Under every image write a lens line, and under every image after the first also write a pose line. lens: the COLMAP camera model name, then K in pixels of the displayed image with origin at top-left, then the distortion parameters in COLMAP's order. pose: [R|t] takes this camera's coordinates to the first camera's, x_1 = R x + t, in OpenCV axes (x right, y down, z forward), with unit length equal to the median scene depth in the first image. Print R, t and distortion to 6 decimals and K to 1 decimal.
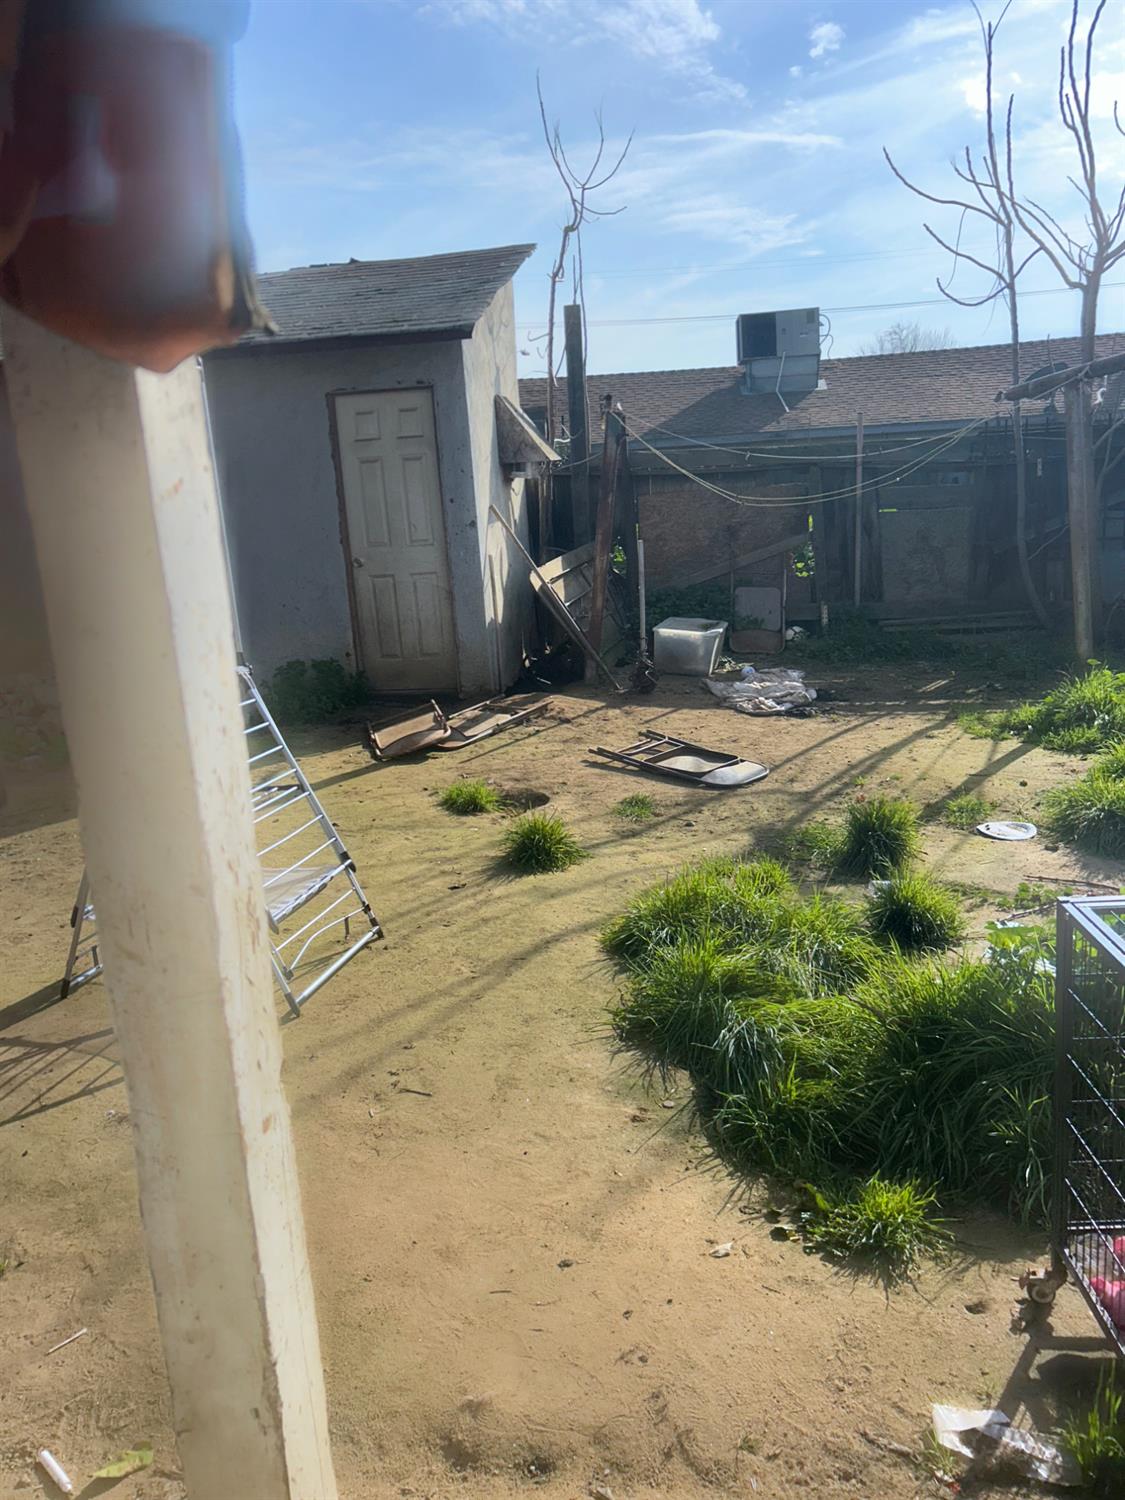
lens RADIAL K [[1139.0, 0, 562.5], [0, 1139.0, 750.0], [0, 0, 1]] dist [0.103276, -0.177704]
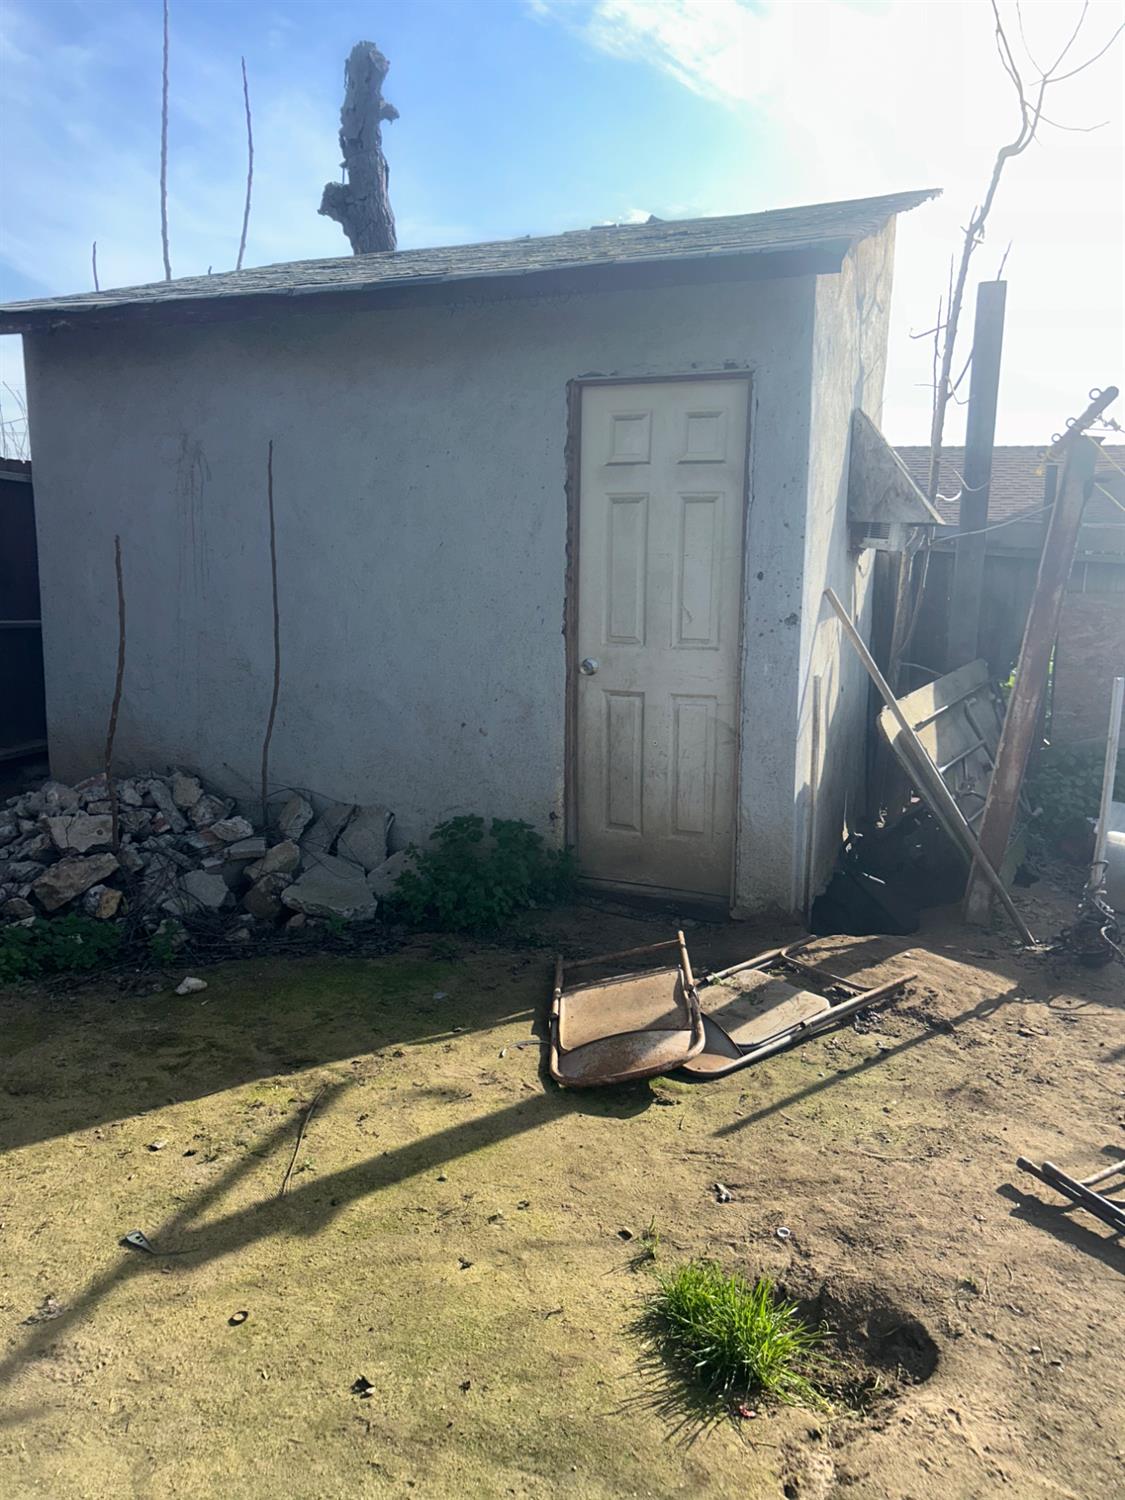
lens RADIAL K [[1139.0, 0, 562.5], [0, 1139.0, 750.0], [0, 0, 1]] dist [0.103276, -0.177704]
pose [[0.965358, 0.112467, -0.235447, -0.047916], [-0.128057, 0.990405, -0.051957, -0.090349], [0.227344, 0.080308, 0.970497, 0.434259]]
